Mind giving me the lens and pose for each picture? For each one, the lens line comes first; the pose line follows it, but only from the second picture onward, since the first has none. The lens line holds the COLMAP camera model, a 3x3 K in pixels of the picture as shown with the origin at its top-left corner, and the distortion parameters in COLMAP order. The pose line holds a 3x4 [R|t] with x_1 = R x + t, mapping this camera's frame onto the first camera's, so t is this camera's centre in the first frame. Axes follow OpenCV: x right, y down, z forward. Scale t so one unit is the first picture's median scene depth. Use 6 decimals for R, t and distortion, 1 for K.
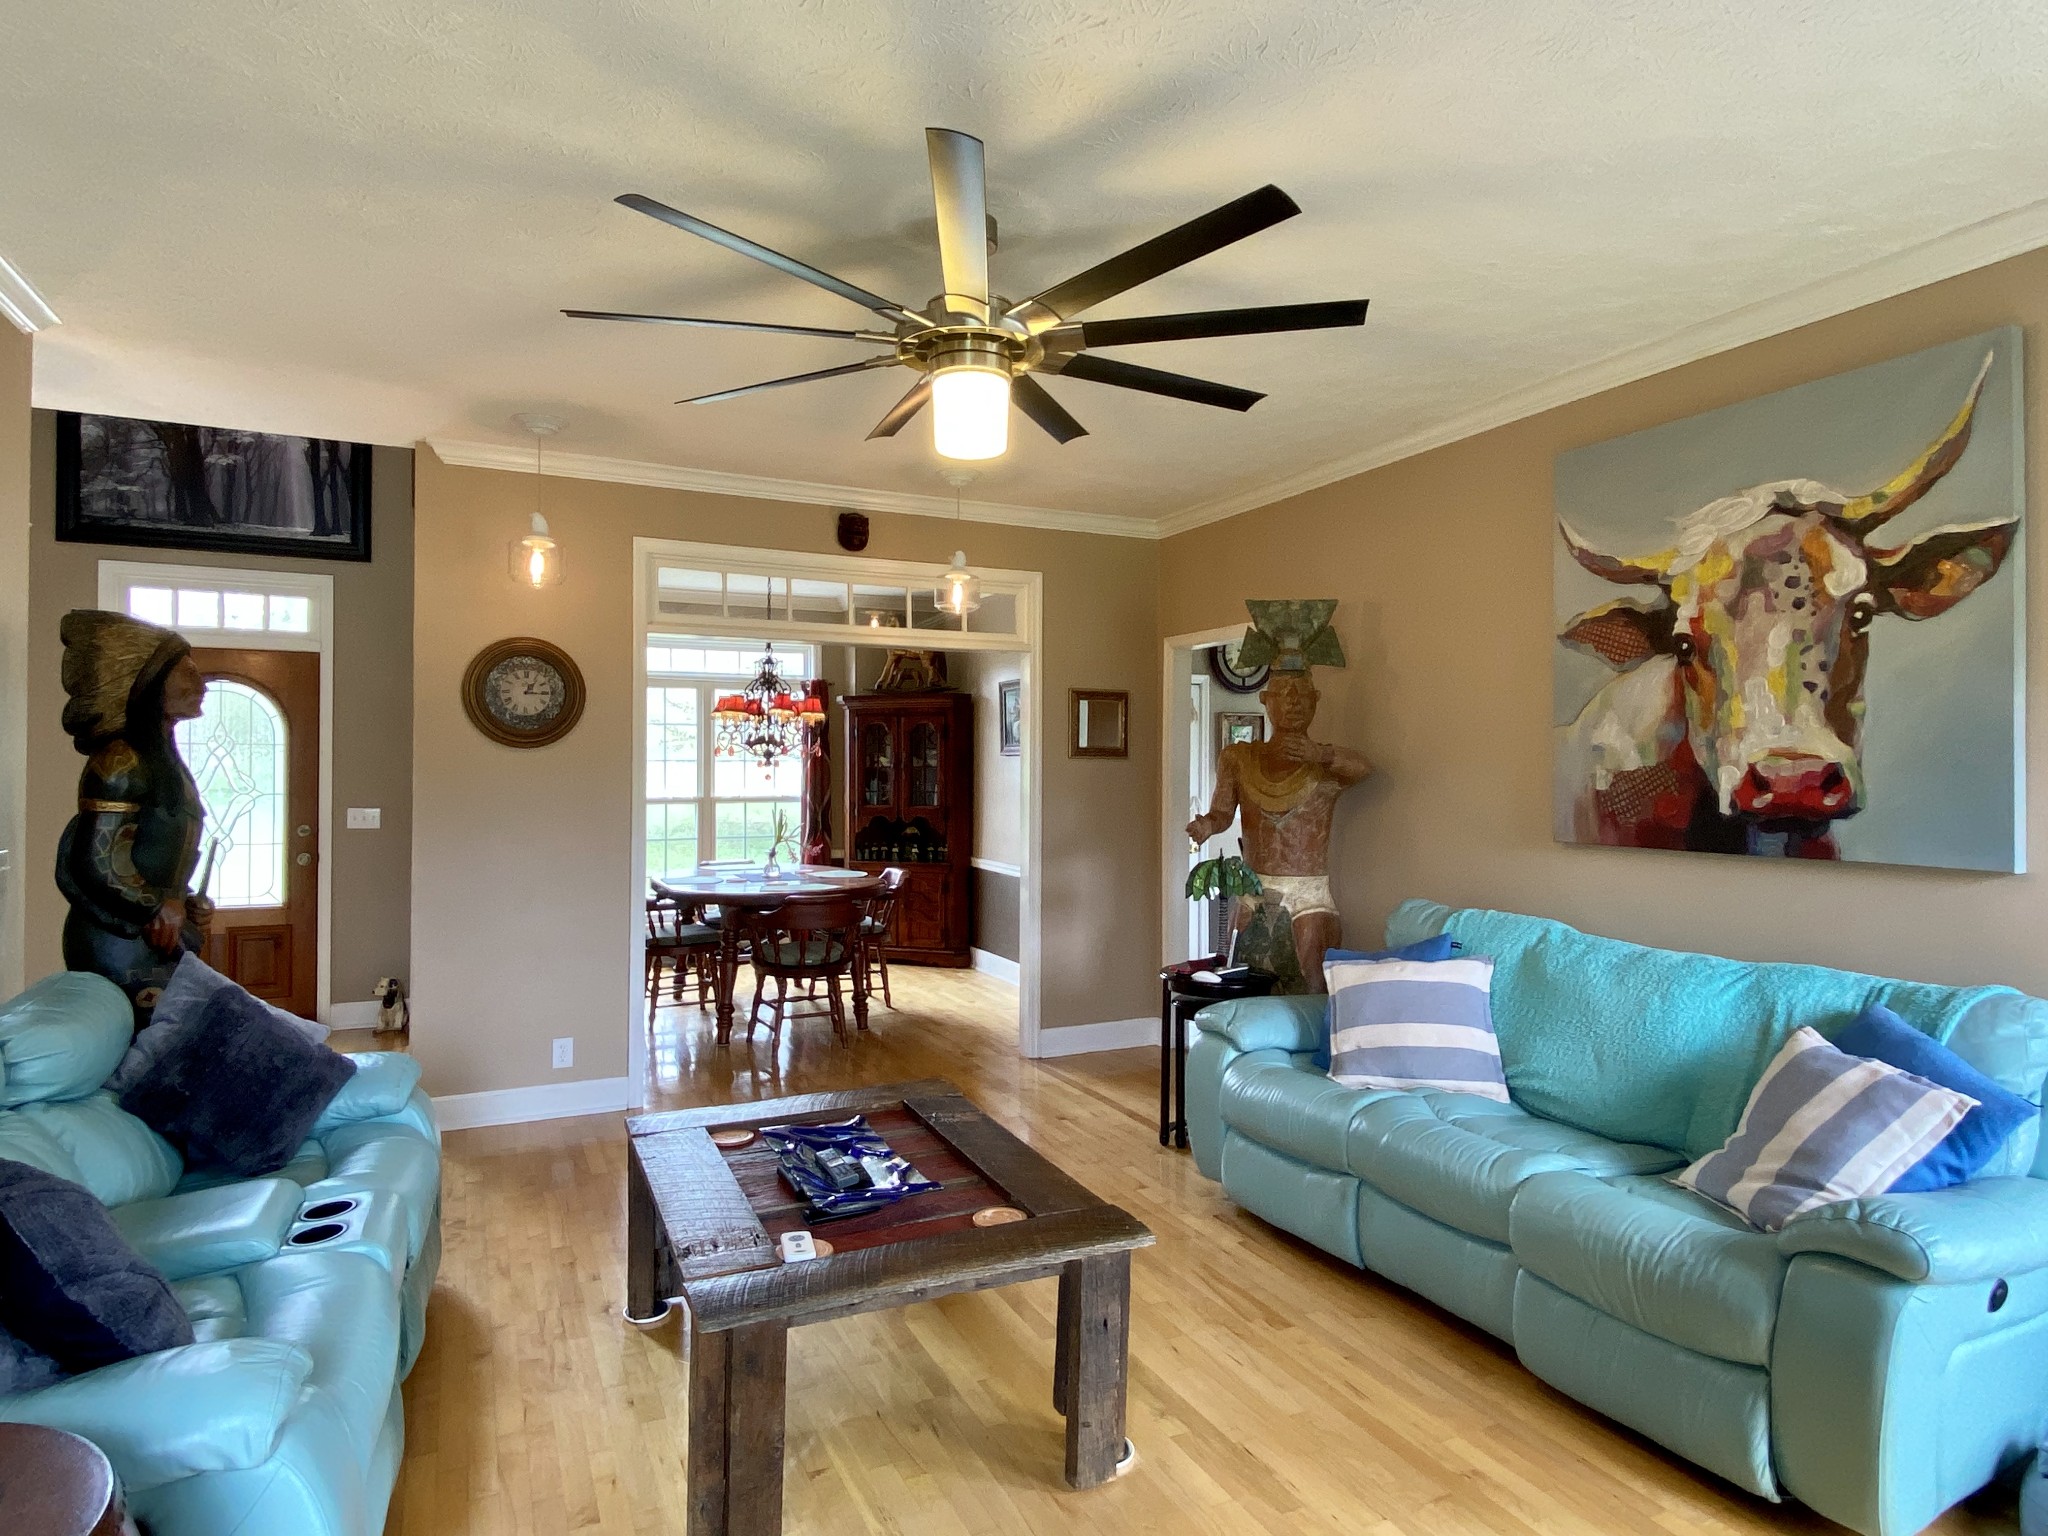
lens RADIAL K [[1164.0, 0, 1015.9], [0, 1164.0, 763.1], [0, 0, 1]] dist [0.071931, -0.074069]
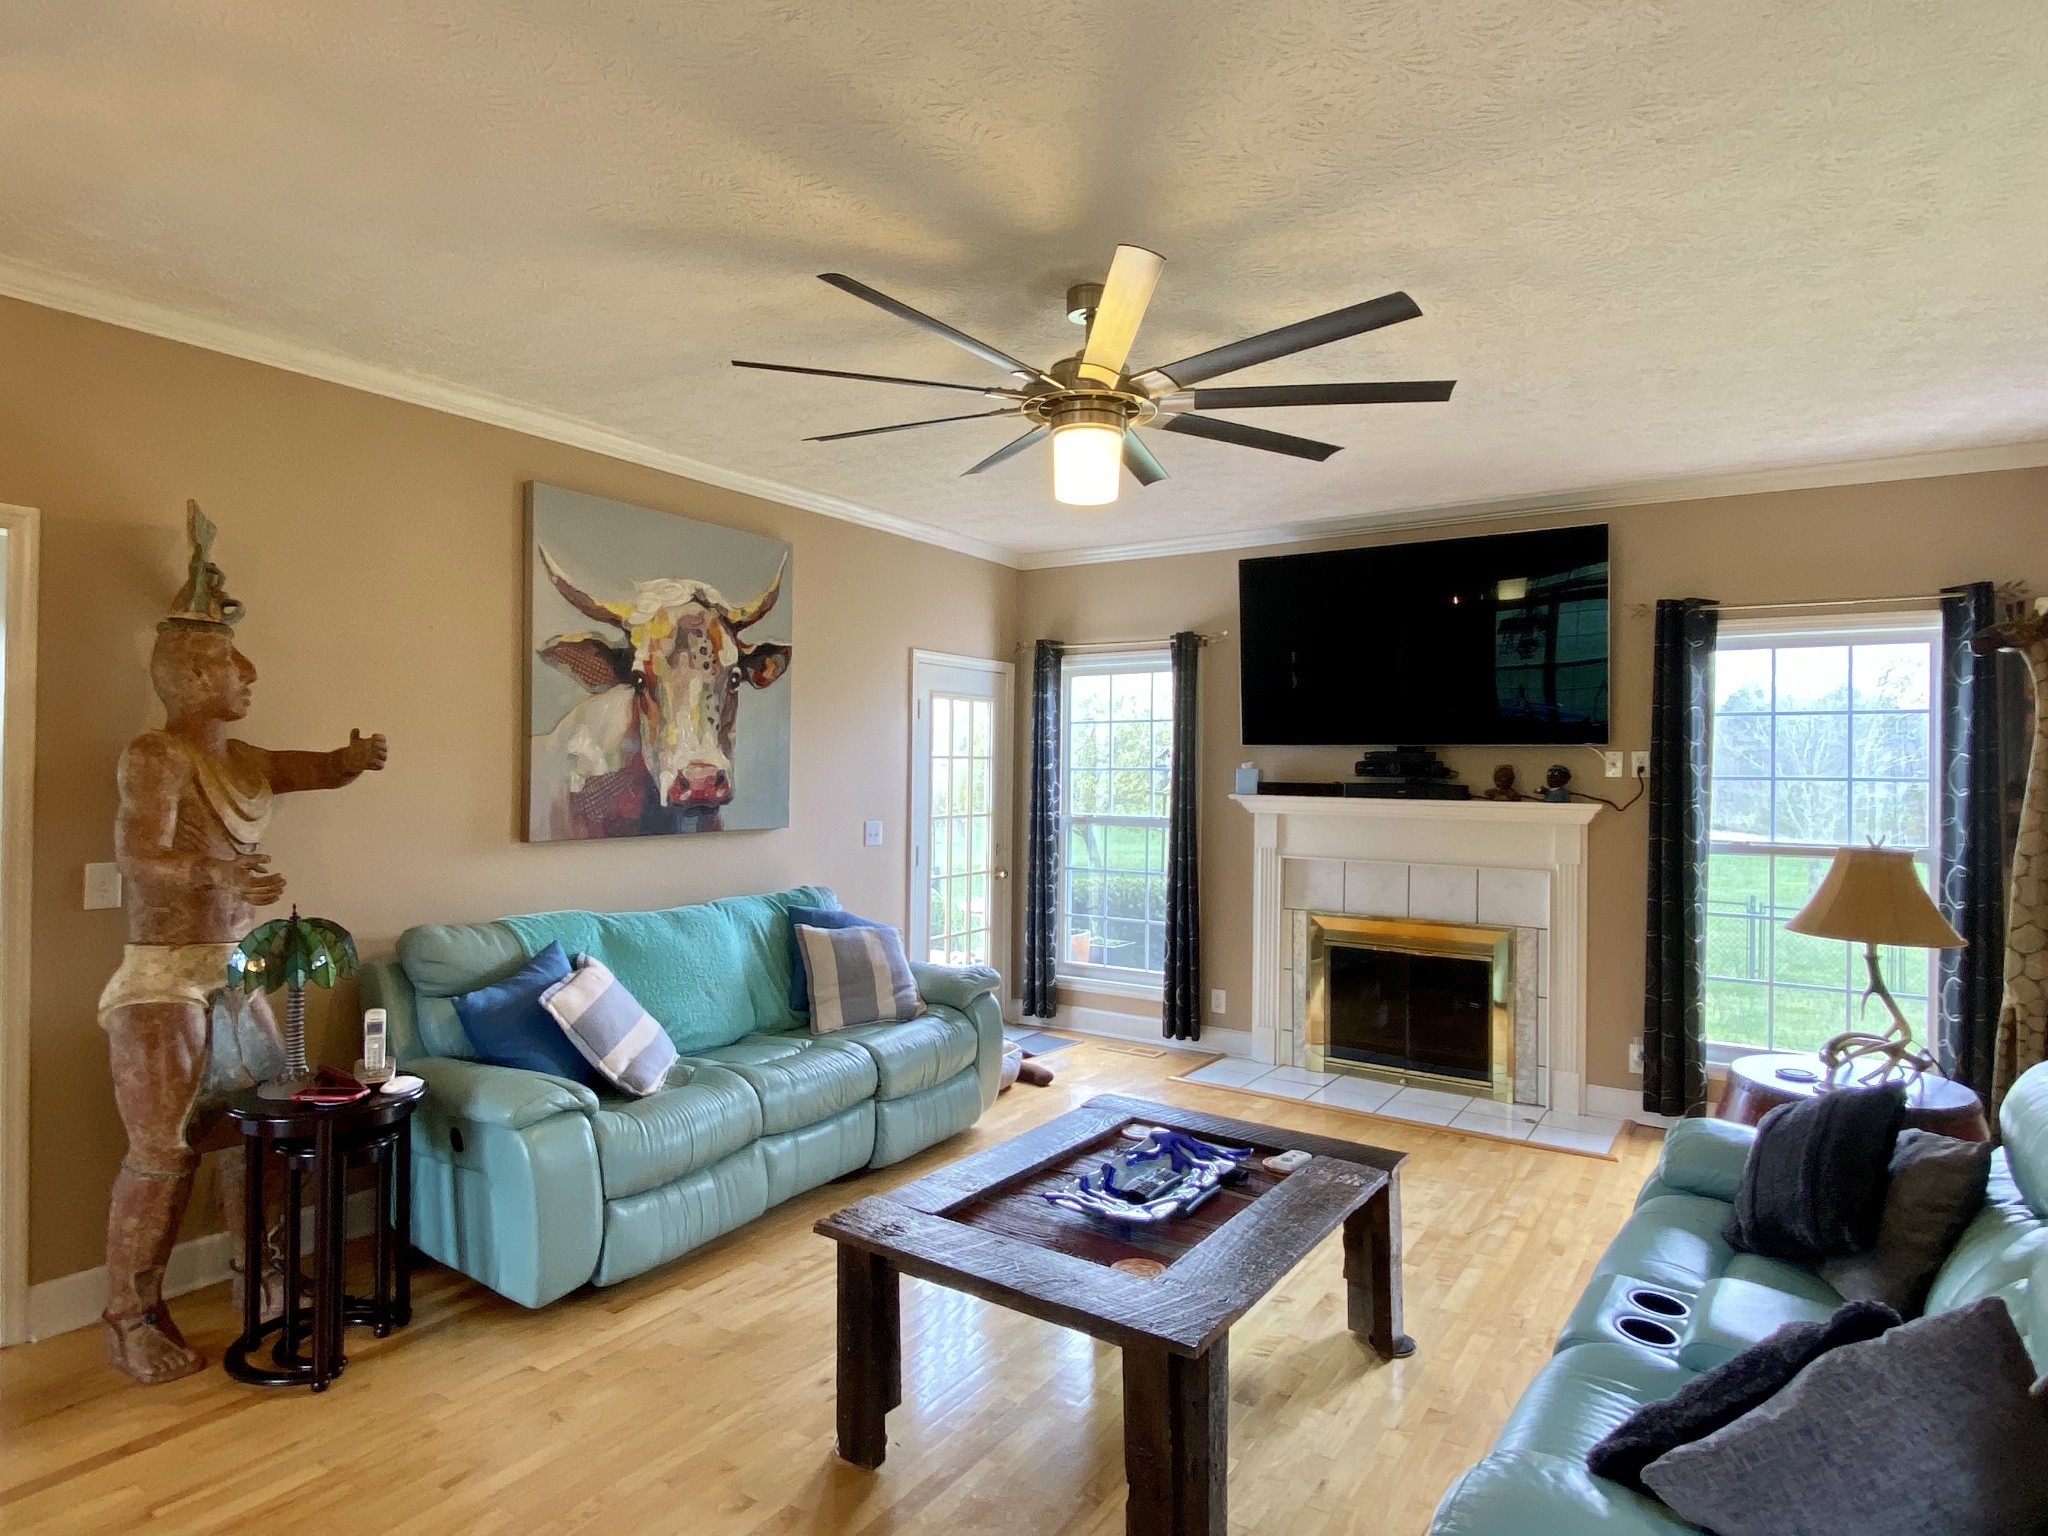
lens RADIAL K [[1164.0, 0, 1015.9], [0, 1164.0, 763.1], [0, 0, 1]] dist [0.071931, -0.074069]
pose [[-0.516109, -0.007416, 0.856491, -0.777201], [-0.016515, 0.999863, -0.001294, -0.012463], [-0.856364, -0.014813, -0.516161, 1.328080]]
